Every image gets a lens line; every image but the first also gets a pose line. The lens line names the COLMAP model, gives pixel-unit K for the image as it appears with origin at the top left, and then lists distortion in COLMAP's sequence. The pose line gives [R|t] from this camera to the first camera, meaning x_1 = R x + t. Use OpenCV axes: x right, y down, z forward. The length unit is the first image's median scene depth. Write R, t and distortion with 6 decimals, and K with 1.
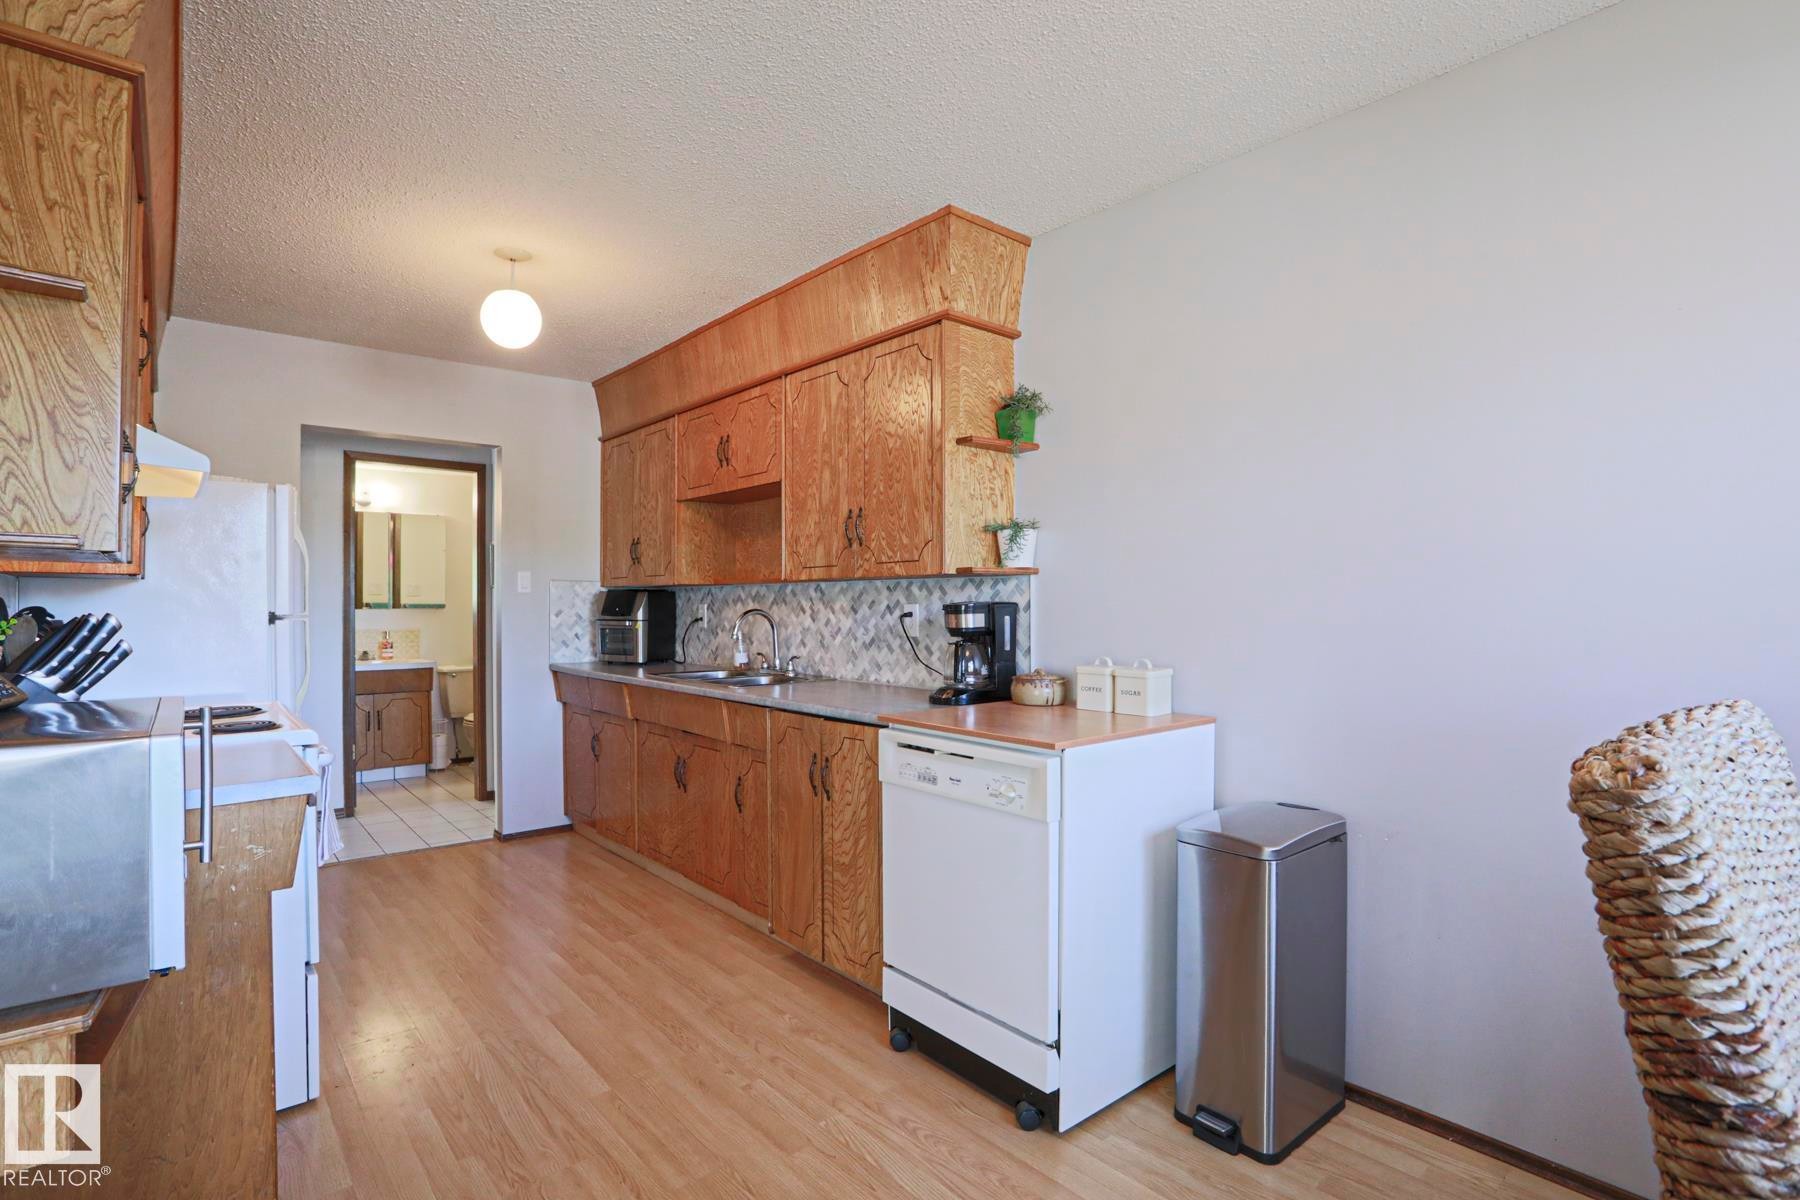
lens RADIAL K [[880.4, 0, 909.8], [0, 880.4, 597.6], [0, 0, 1]] dist [-0.060128, 0.019397]
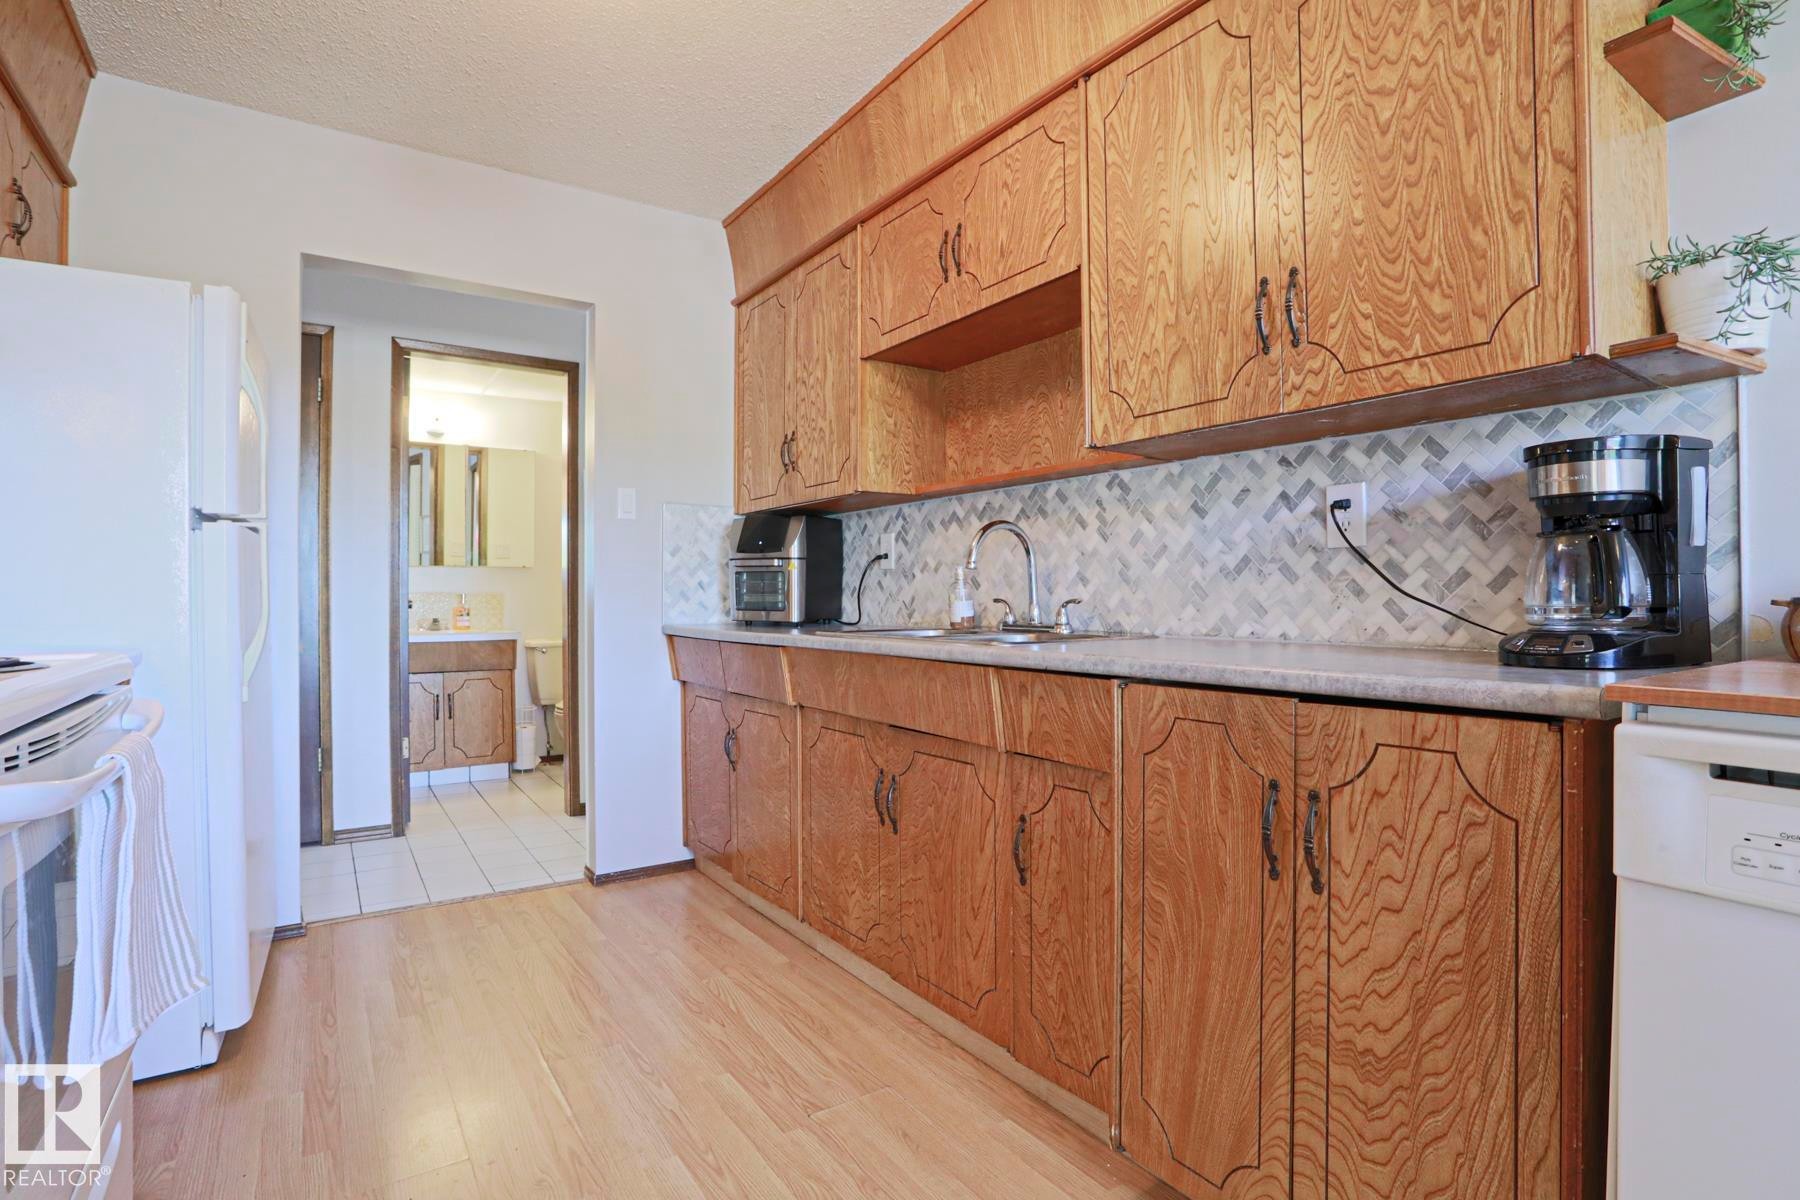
lens RADIAL K [[880.4, 0, 906.5], [0, 880.4, 586.8], [0, 0, 1]] dist [-0.060128, 0.019397]
pose [[0.993426, -0.003111, -0.114435, -0.177204], [0.002234, 0.999967, -0.007799, 0.063915], [0.114456, 0.007492, 0.993400, 0.415746]]
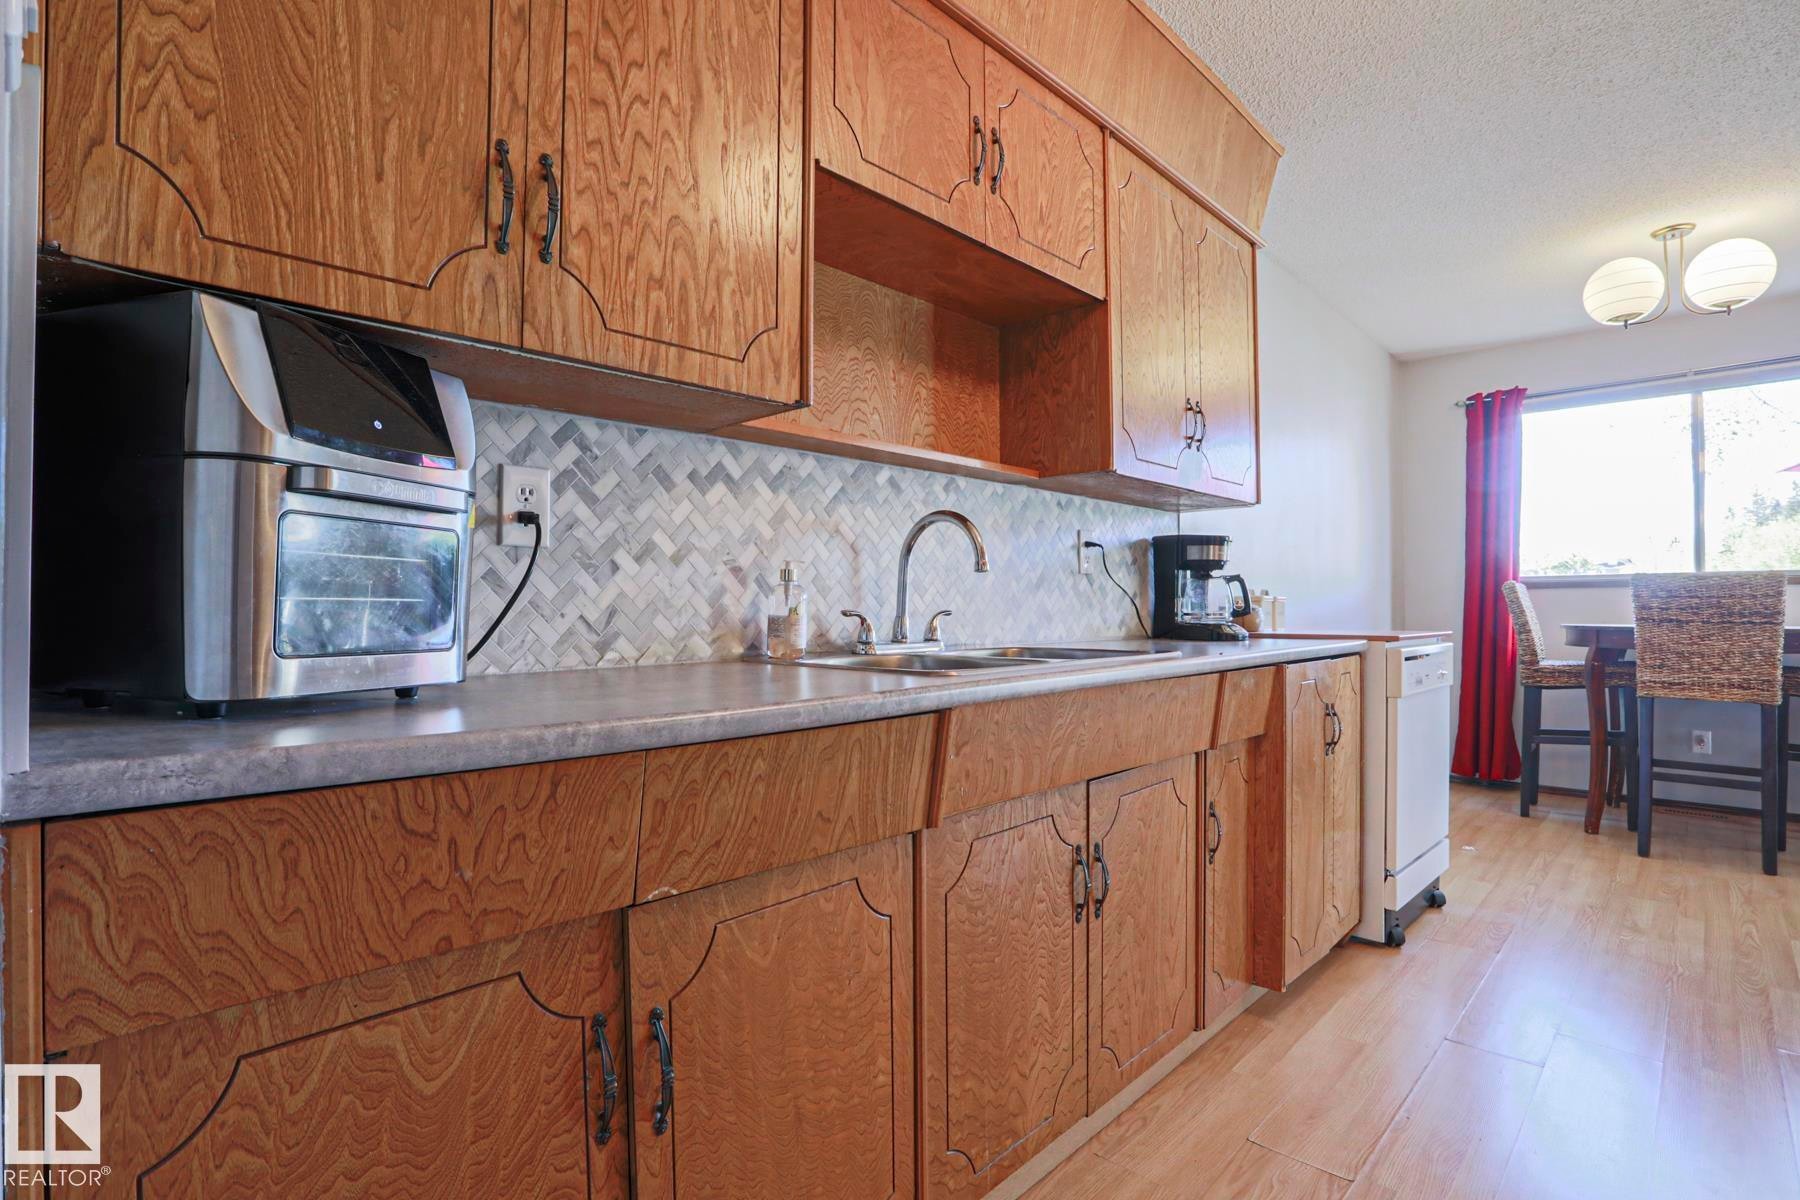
lens RADIAL K [[880.4, 0, 936.6], [0, 880.4, 593.7], [0, 0, 1]] dist [-0.060128, 0.019397]
pose [[-0.105509, 0.017136, 0.994271, -0.656490], [0.000375, 0.999852, -0.017192, 0.066848], [-0.994418, -0.001441, -0.105500, 1.083218]]
